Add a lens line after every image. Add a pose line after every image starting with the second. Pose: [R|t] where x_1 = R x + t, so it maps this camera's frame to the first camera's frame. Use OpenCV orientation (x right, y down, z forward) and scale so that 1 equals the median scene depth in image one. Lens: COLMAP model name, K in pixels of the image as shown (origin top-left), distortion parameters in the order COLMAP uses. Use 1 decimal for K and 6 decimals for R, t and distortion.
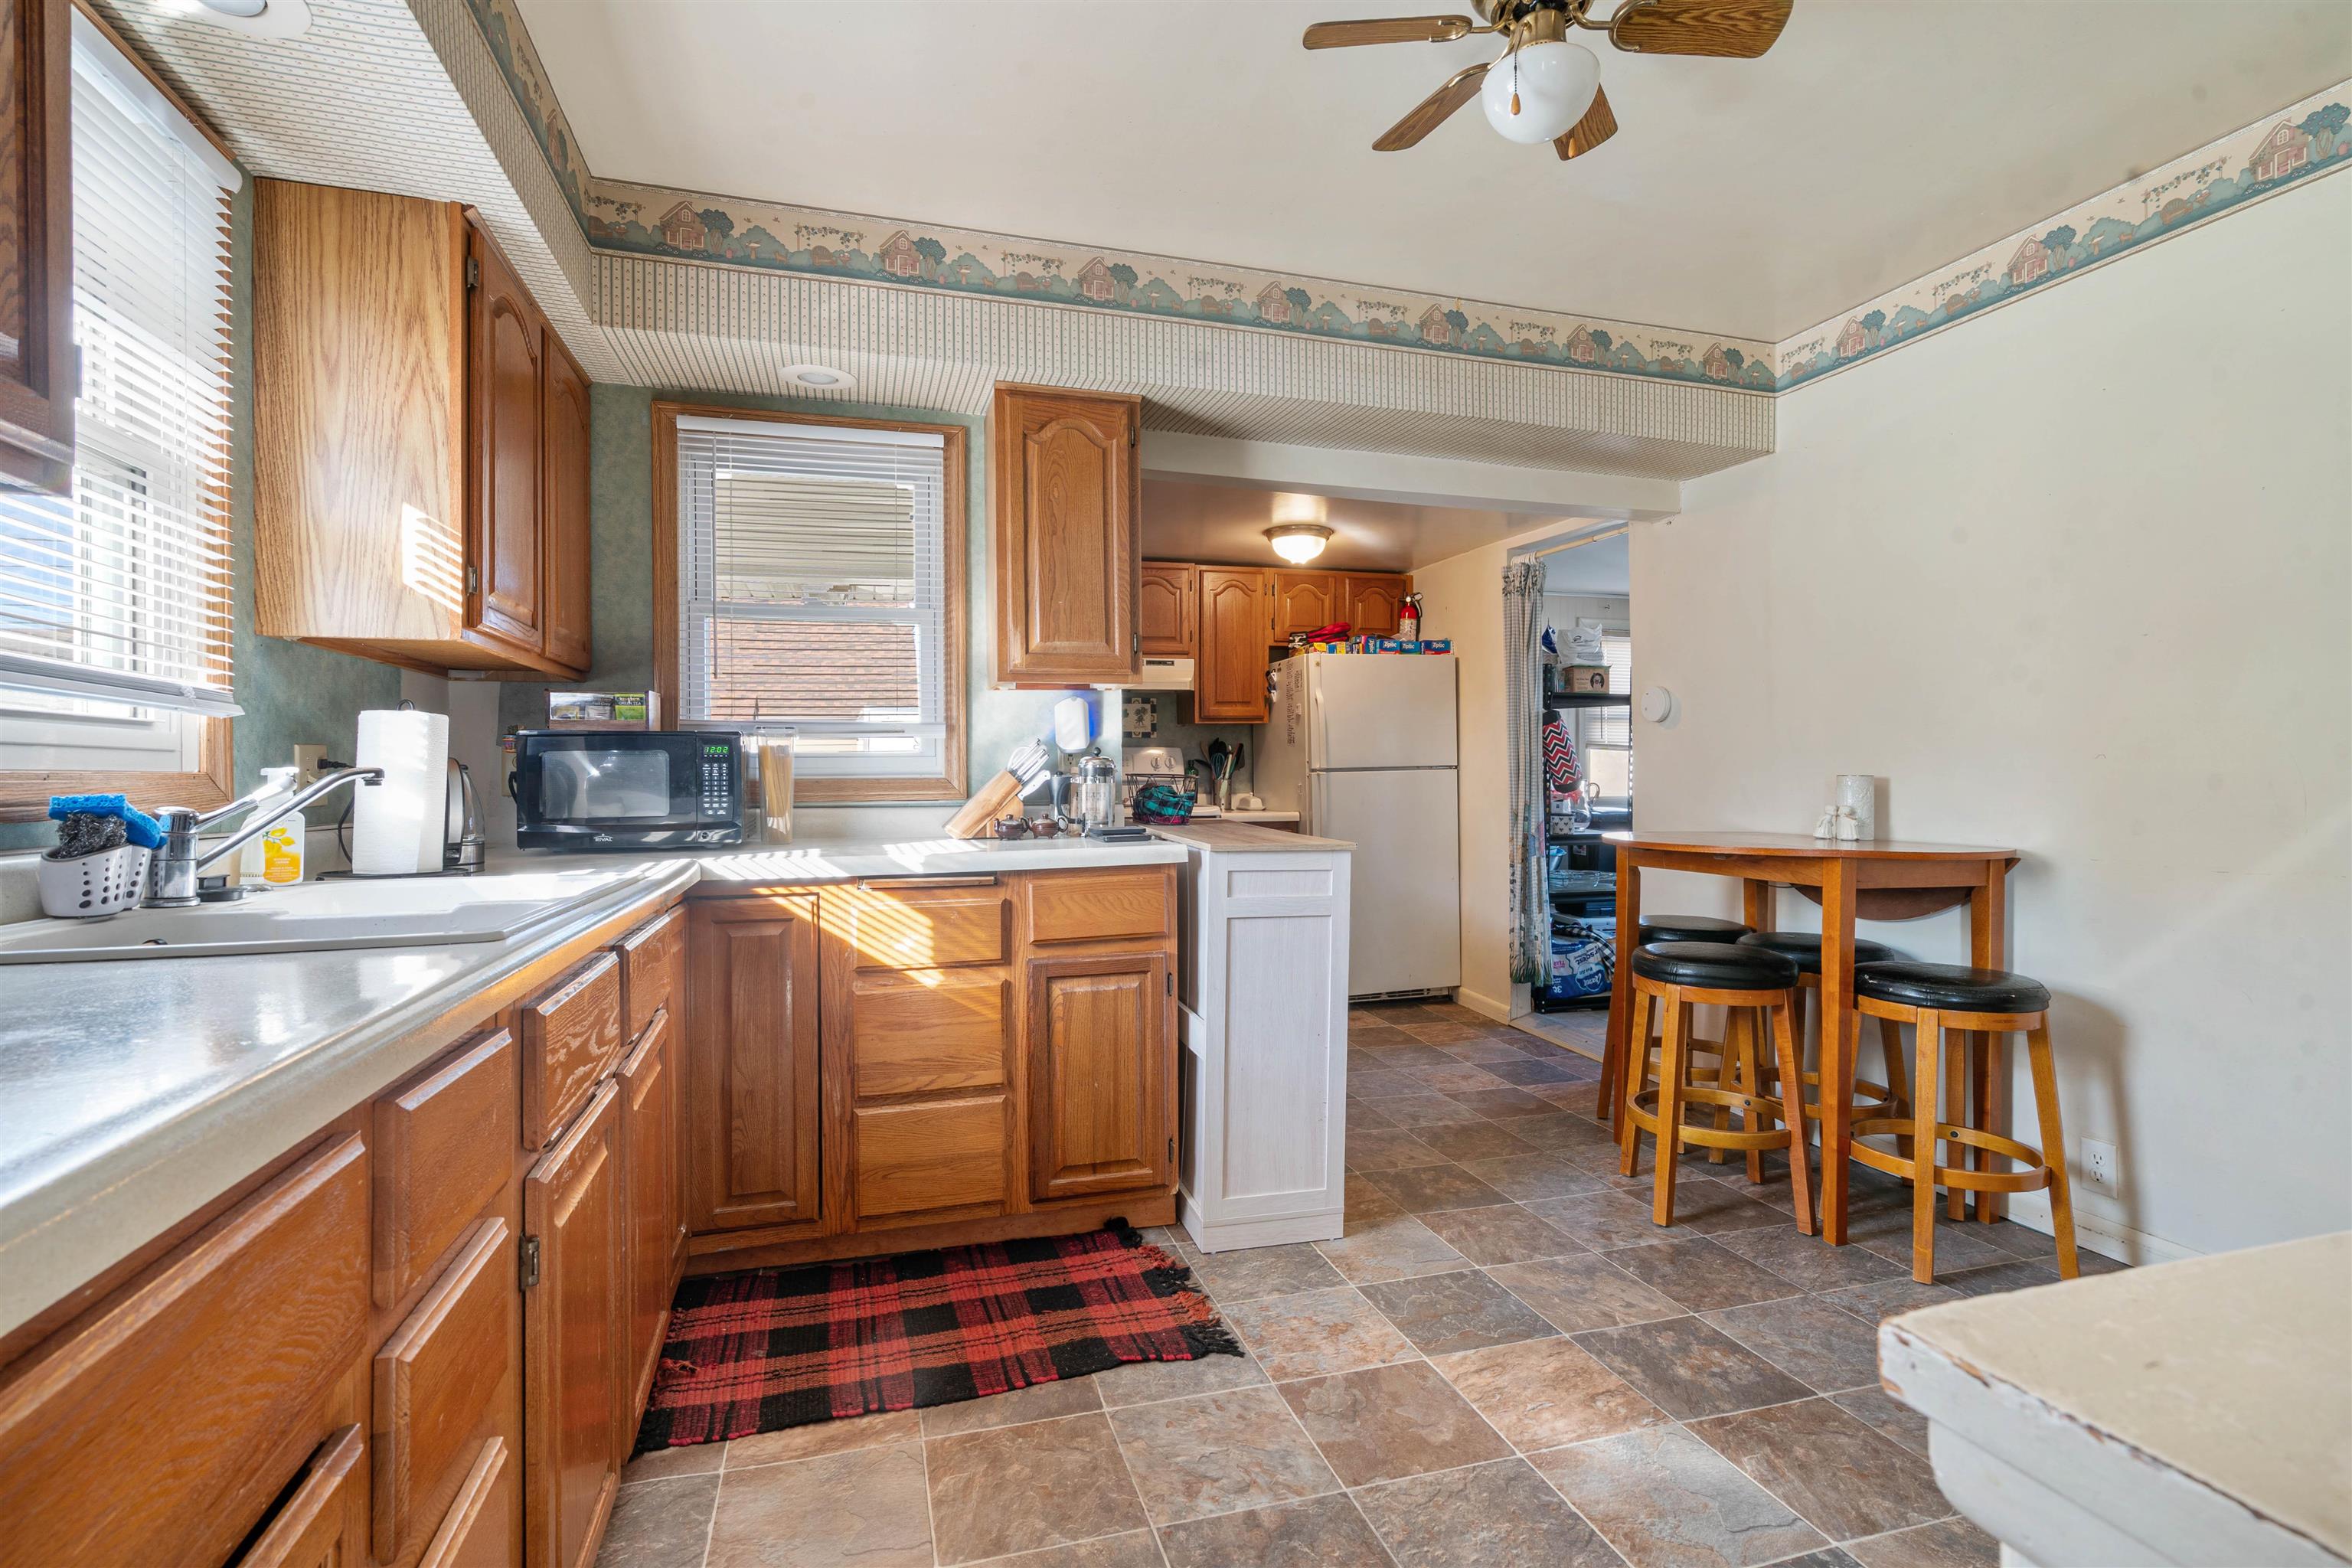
lens RADIAL K [[1080.8, 0, 1170.9], [0, 1080.8, 780.9], [0, 0, 1]] dist [-0.001637, -0.000035]
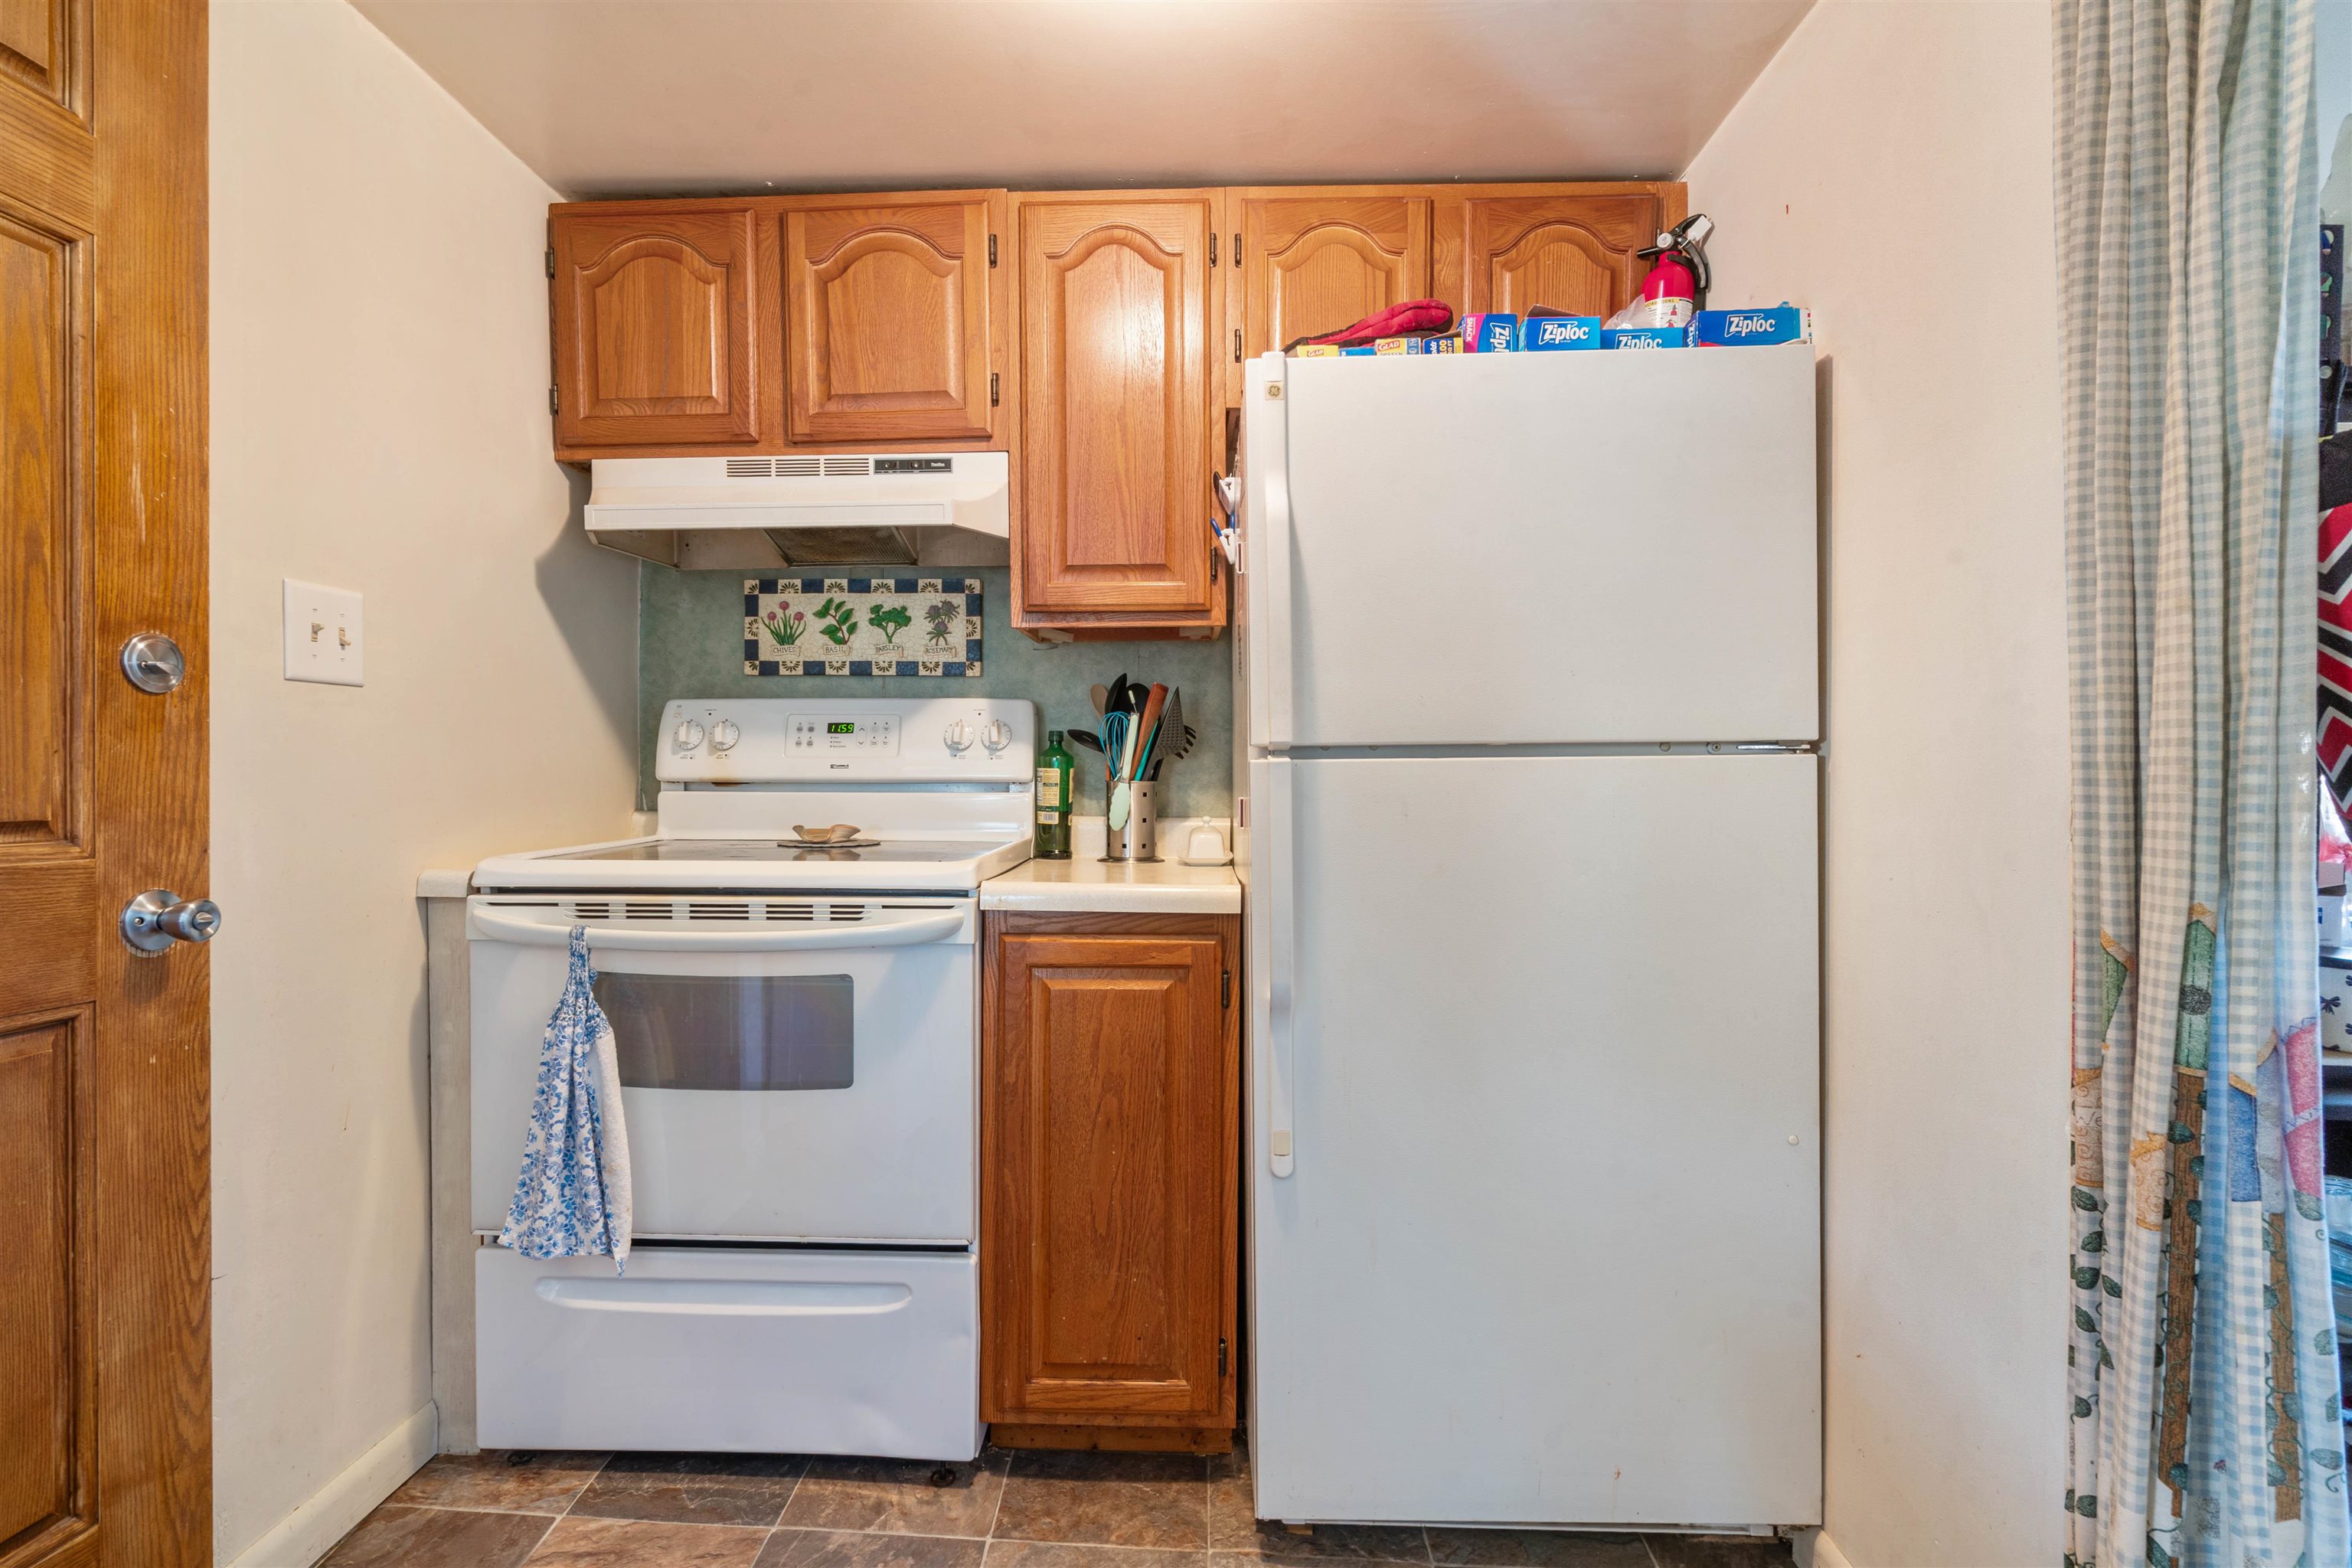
lens RADIAL K [[1080.8, 0, 1175.8], [0, 1080.8, 784.8], [0, 0, 1]] dist [-0.001637, -0.000035]
pose [[0.953041, 0.010426, -0.302661, 0.188641], [-0.008248, 0.999930, 0.008474, -0.003729], [0.302728, -0.005580, 0.953061, 0.674994]]
